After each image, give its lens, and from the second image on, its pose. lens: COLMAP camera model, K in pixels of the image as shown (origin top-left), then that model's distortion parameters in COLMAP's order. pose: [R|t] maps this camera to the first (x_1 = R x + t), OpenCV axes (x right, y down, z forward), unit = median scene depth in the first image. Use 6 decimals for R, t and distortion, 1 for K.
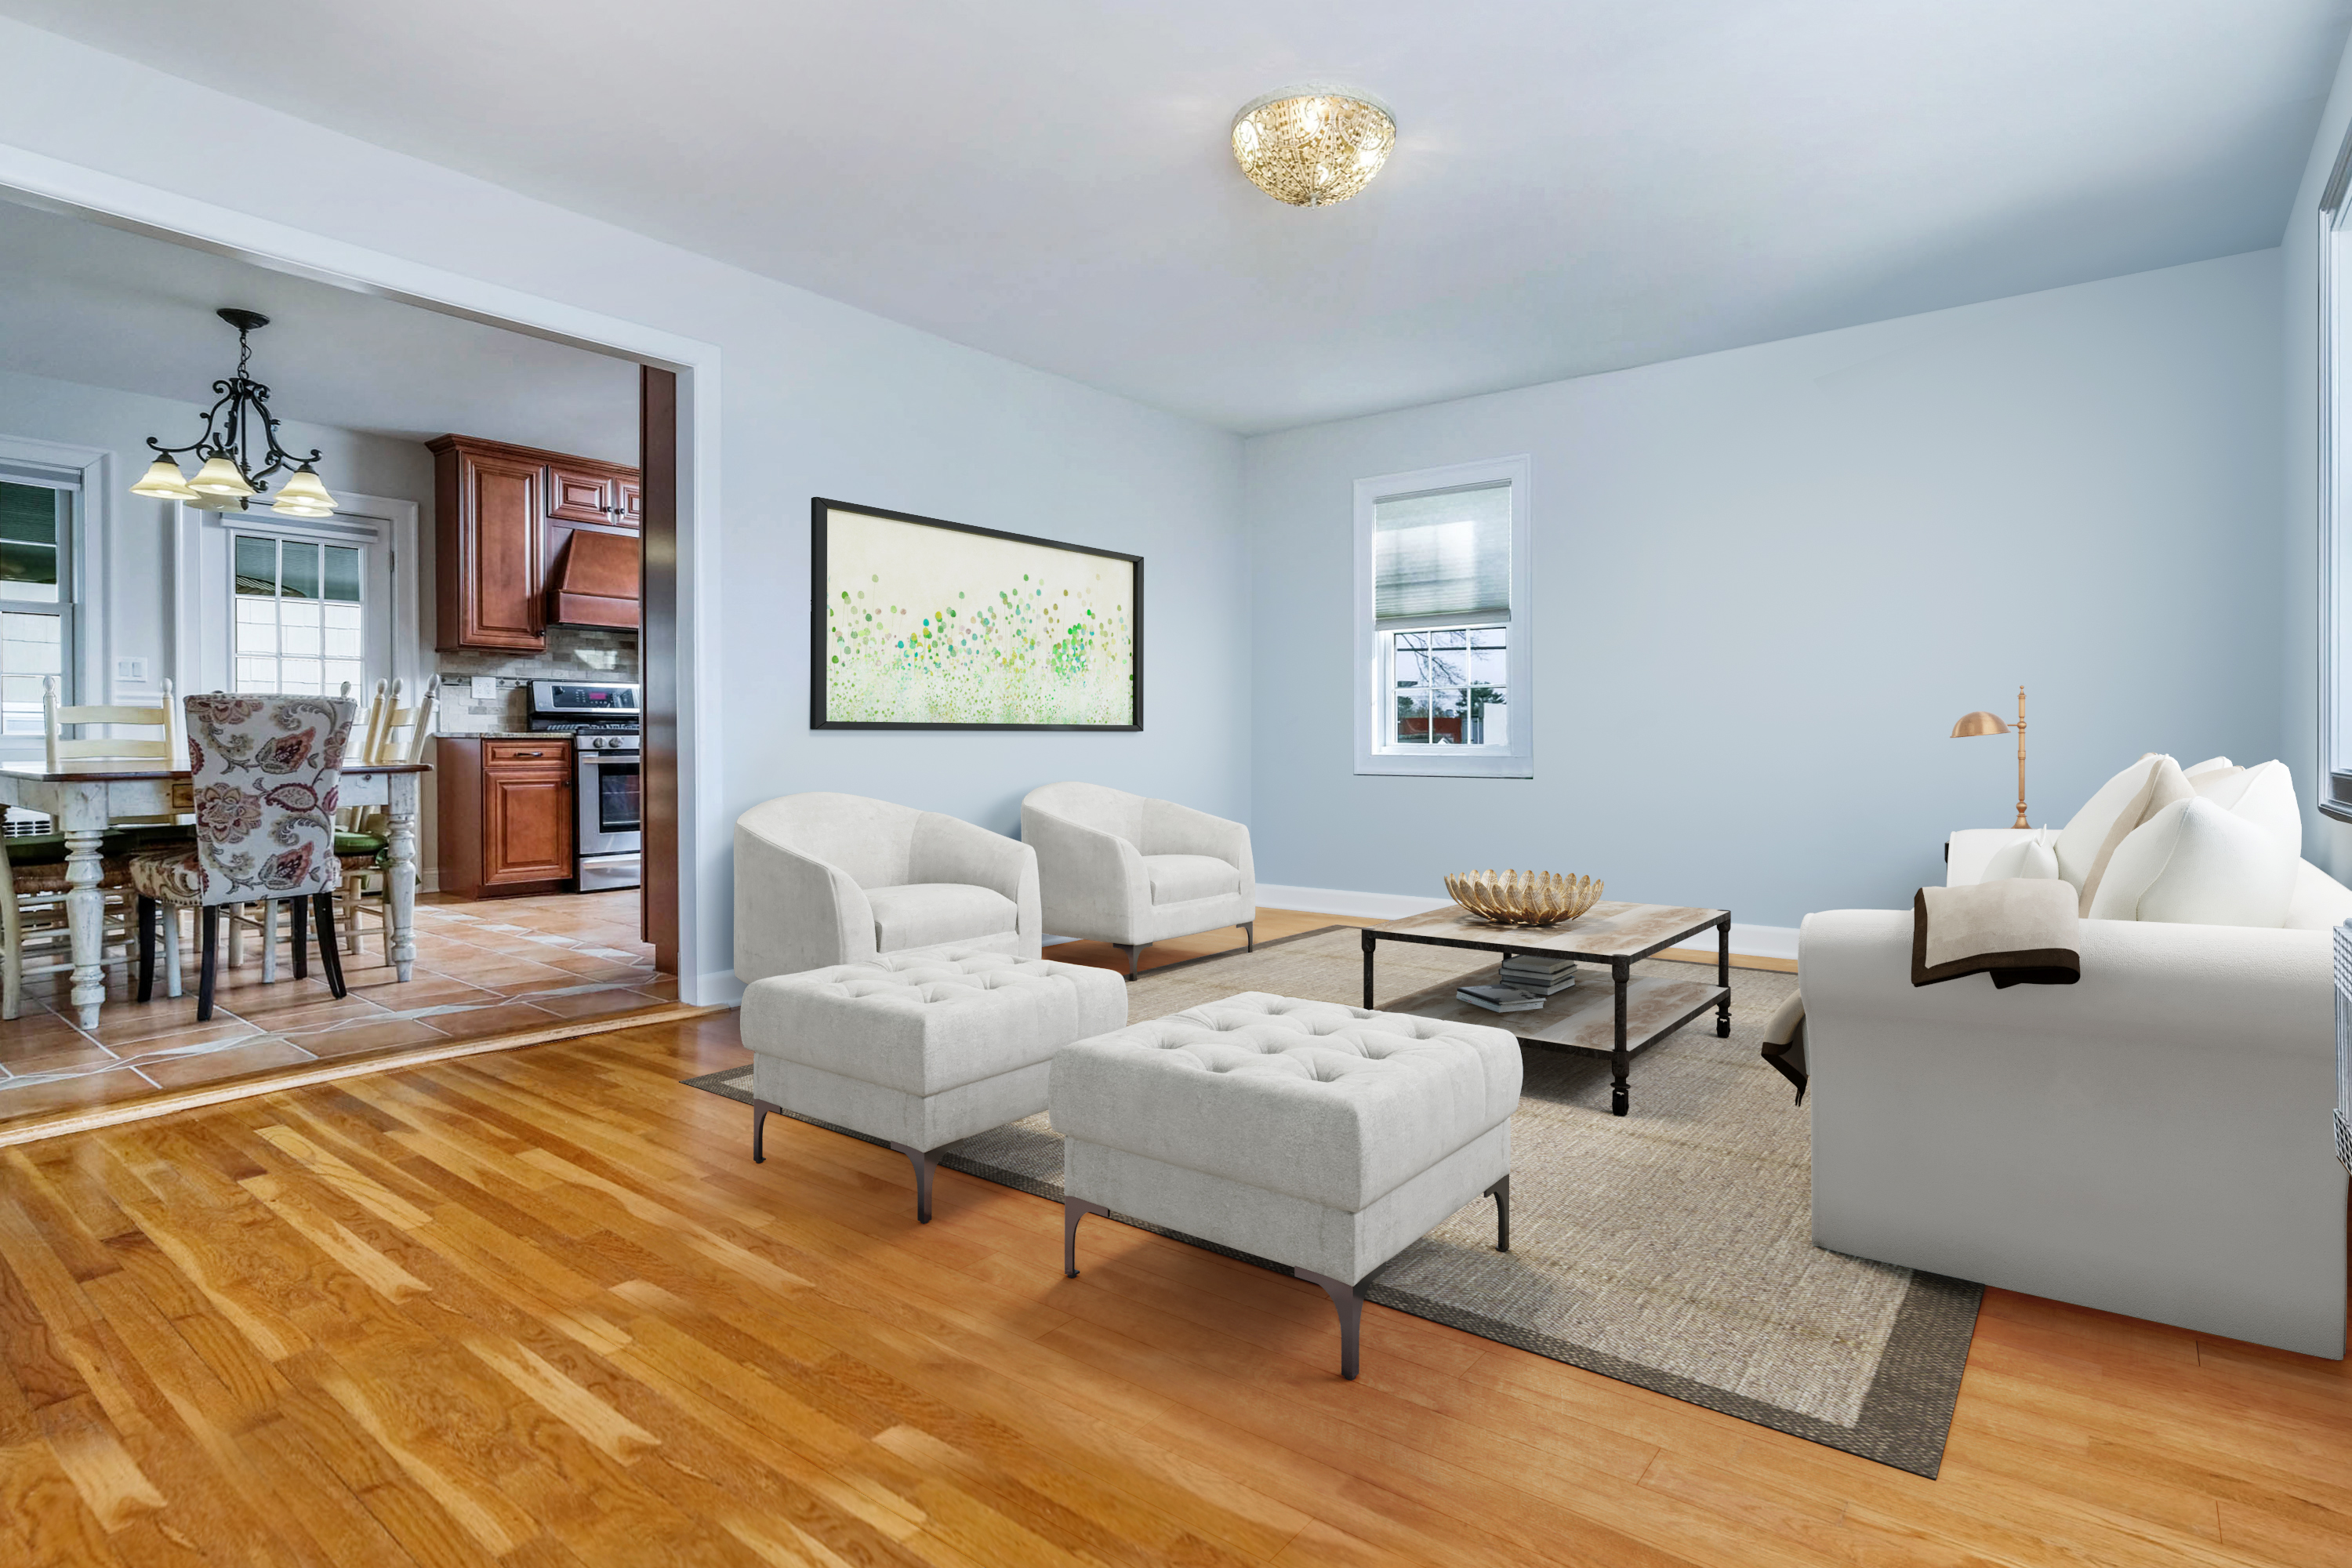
lens RADIAL K [[1169.2, 0, 1173.0], [0, 1169.2, 741.5], [0, 0, 1]] dist [-0.001839, -0.000379]
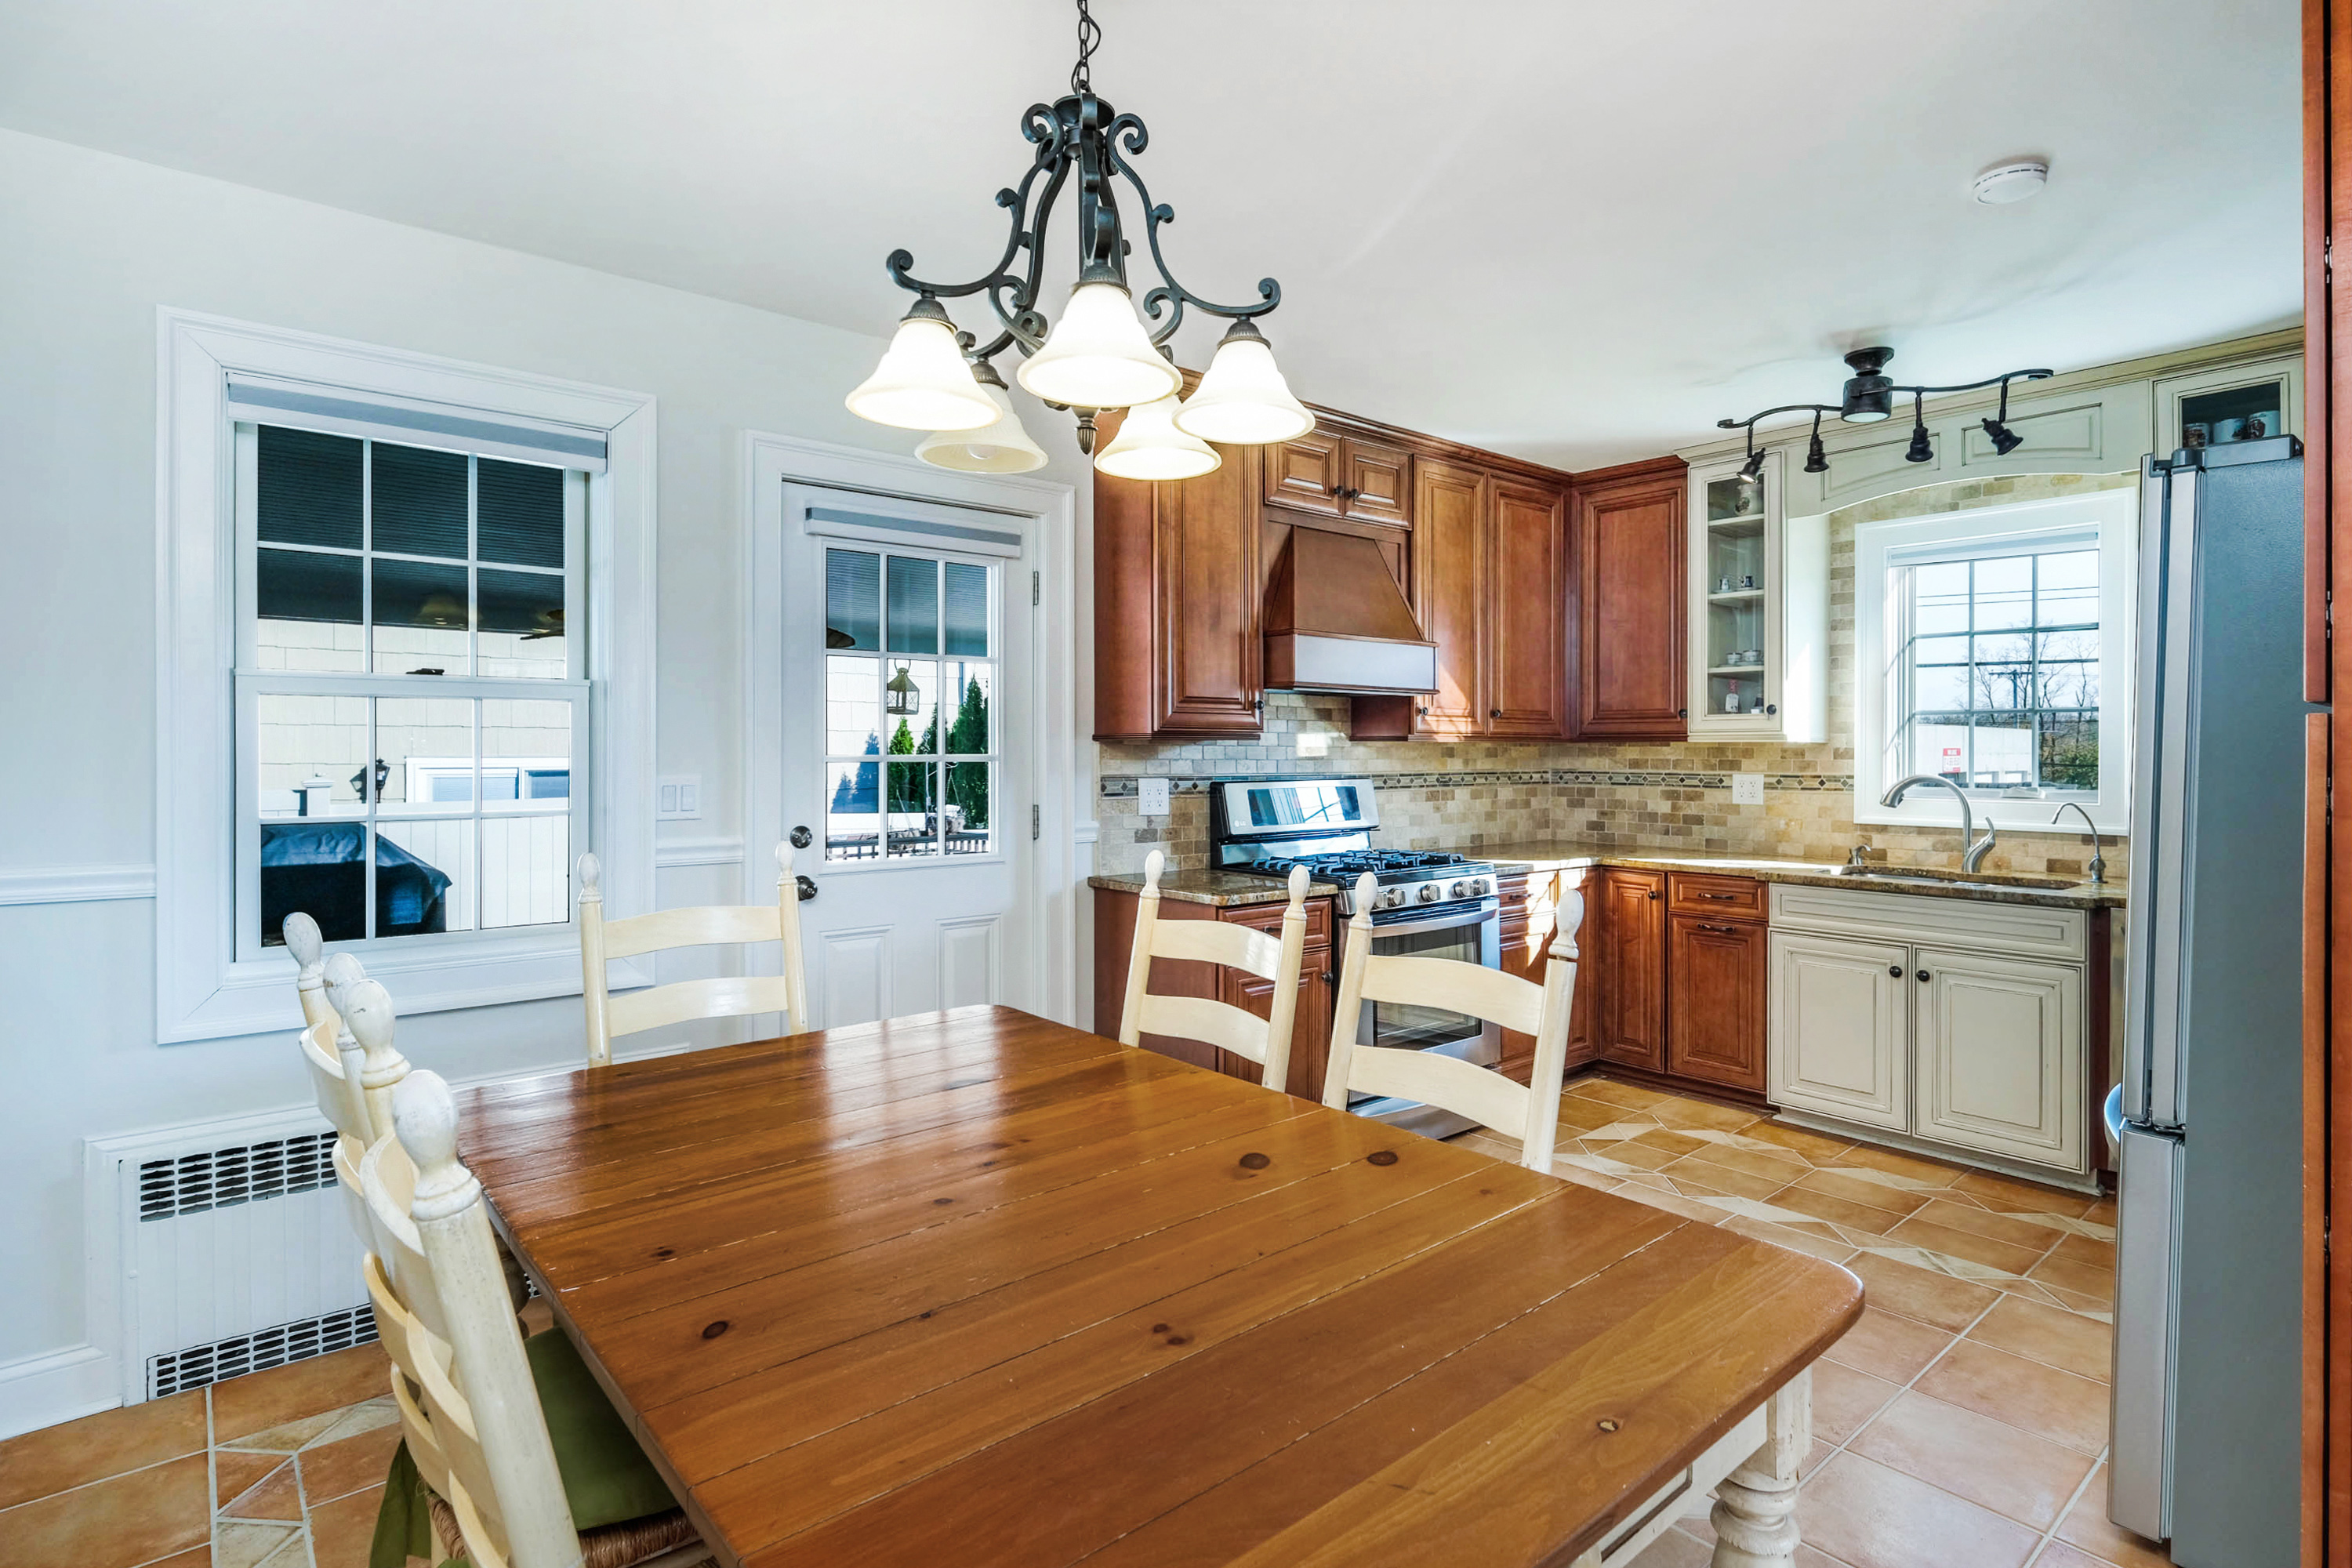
lens RADIAL K [[1145.0, 0, 1183.5], [0, 1145.0, 741.7], [0, 0, 1]] dist [0.001876, 0.000141]
pose [[0.982012, 0.000664, -0.188815, -0.486819], [-0.002900, 0.999929, -0.011569, -0.070402], [0.188794, 0.011908, 0.981944, 0.450985]]
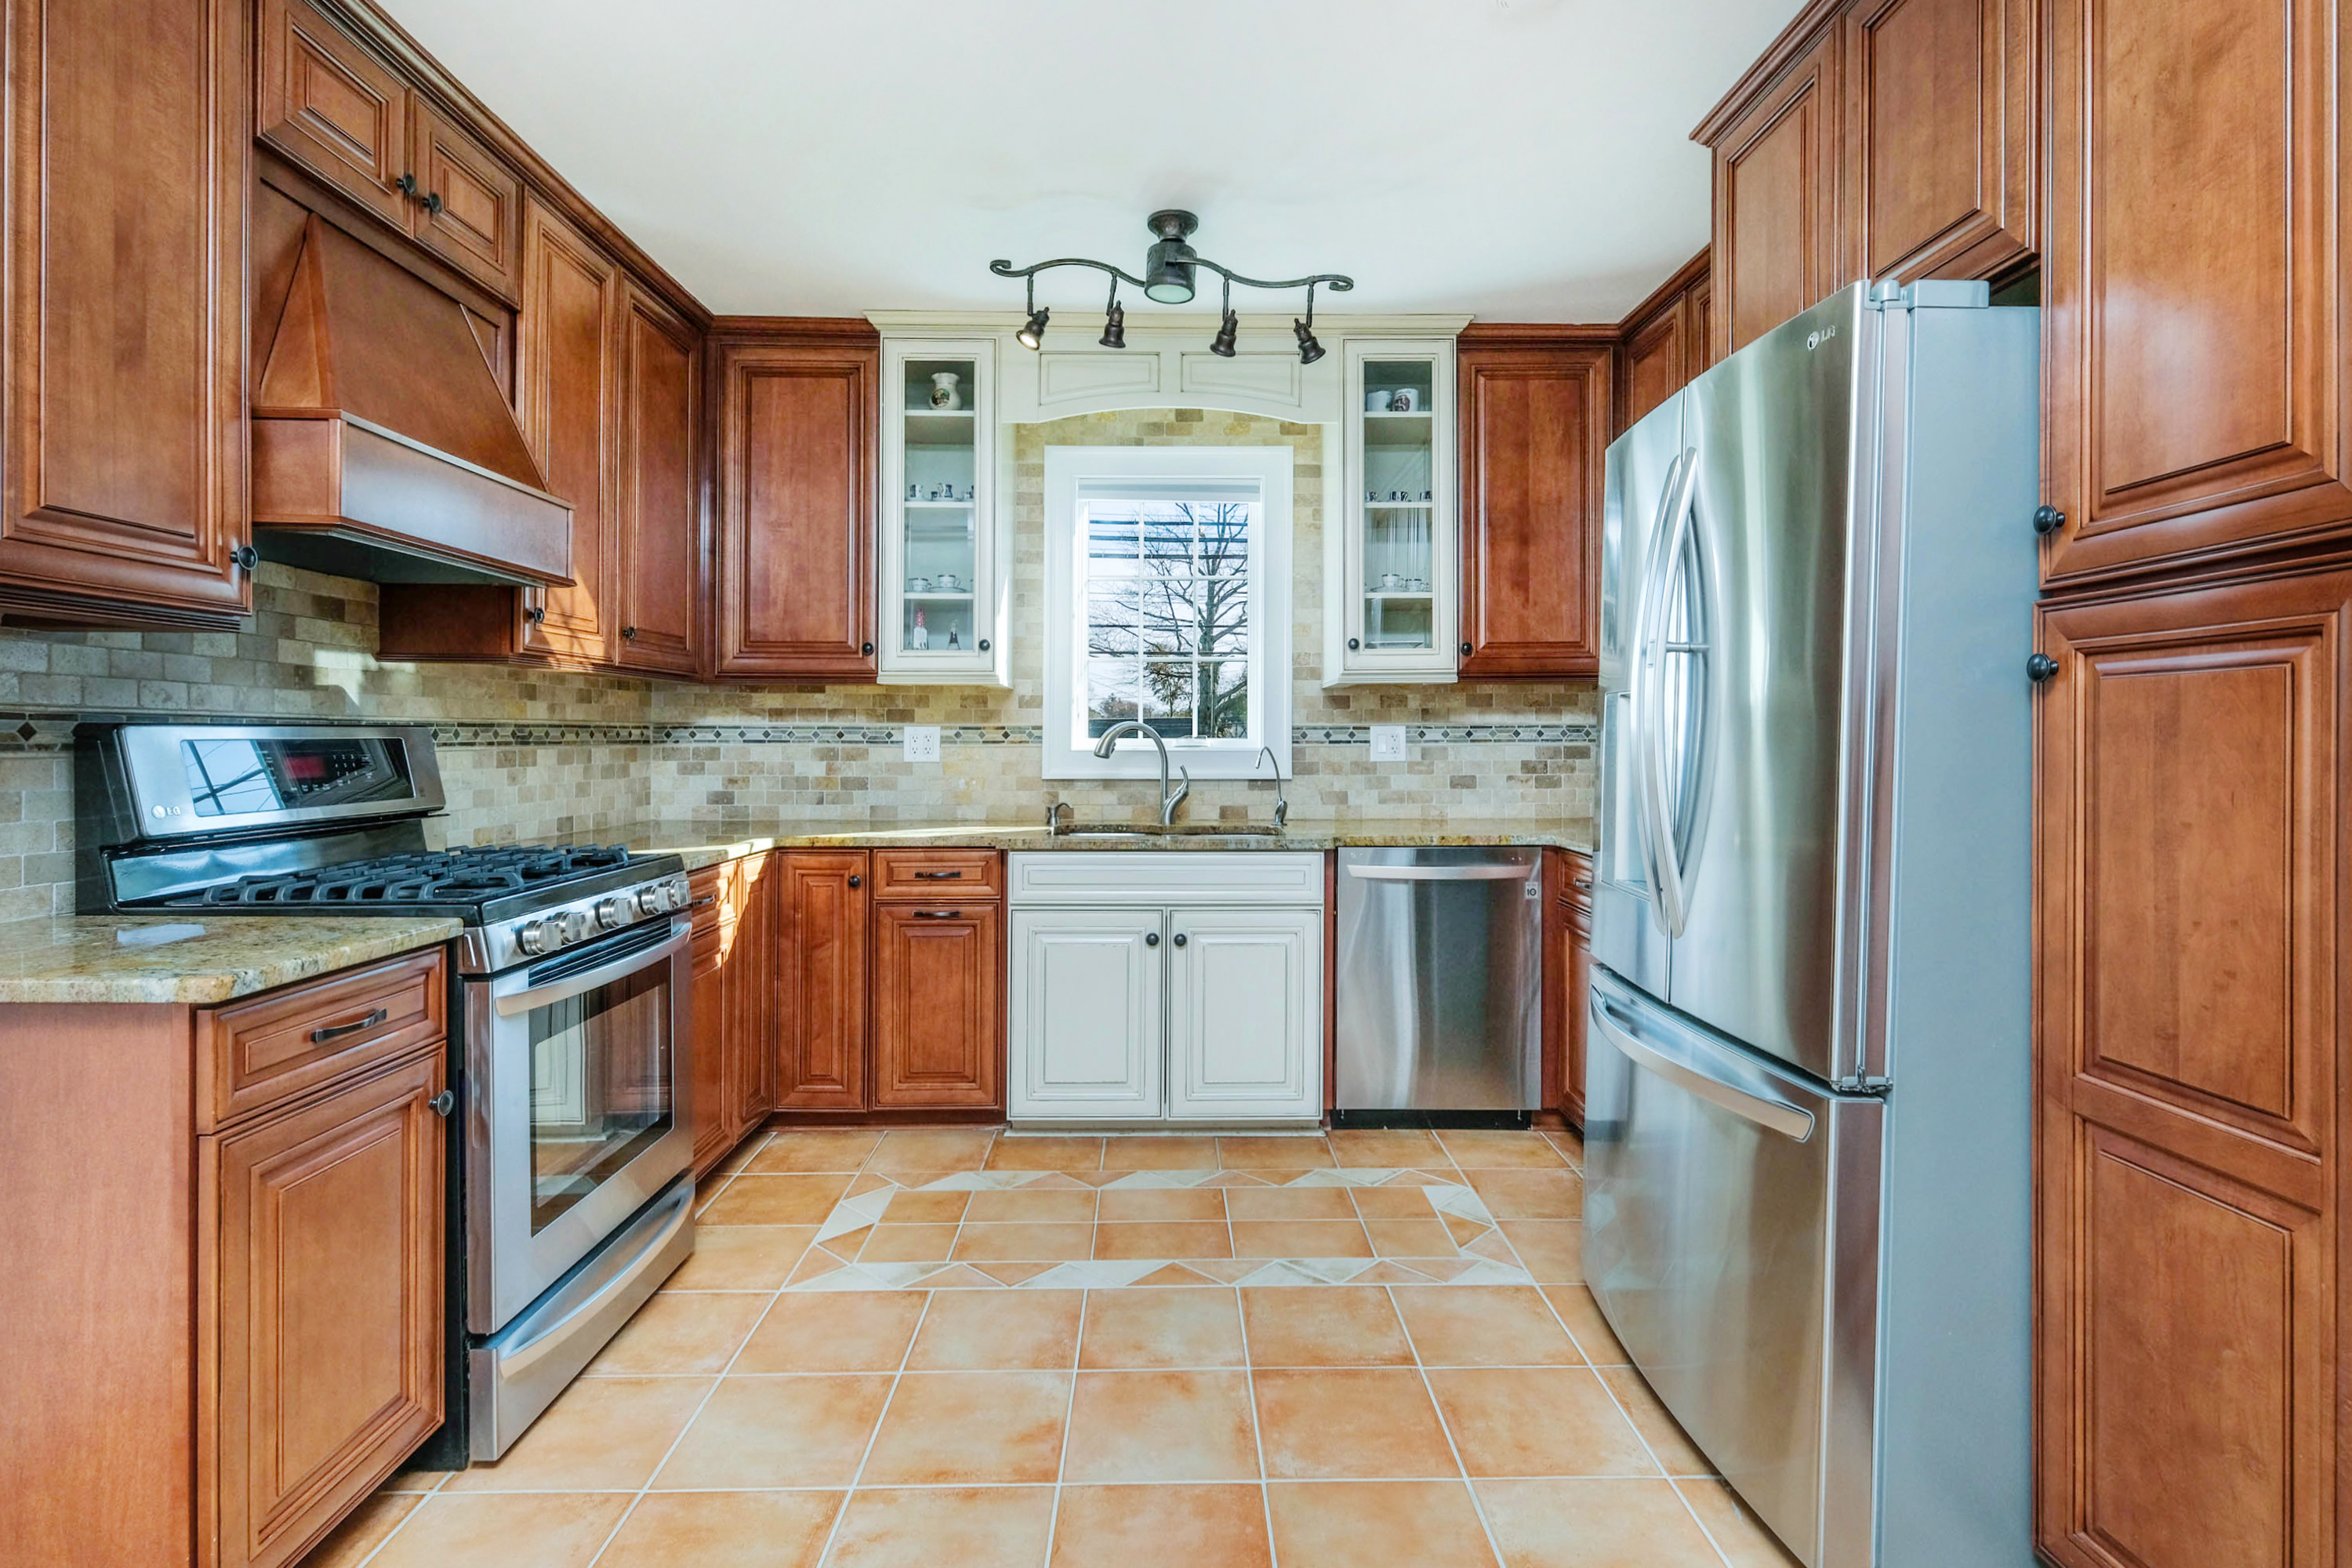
lens RADIAL K [[1161.4, 0, 1171.1], [0, 1161.4, 732.5], [0, 0, 1]] dist [0.000570, 0.001216]
pose [[0.767949, 0.005155, 0.640490, -0.566905], [-0.001154, 0.999977, -0.006665, -0.051860], [-0.640510, 0.004379, 0.767937, 0.674811]]
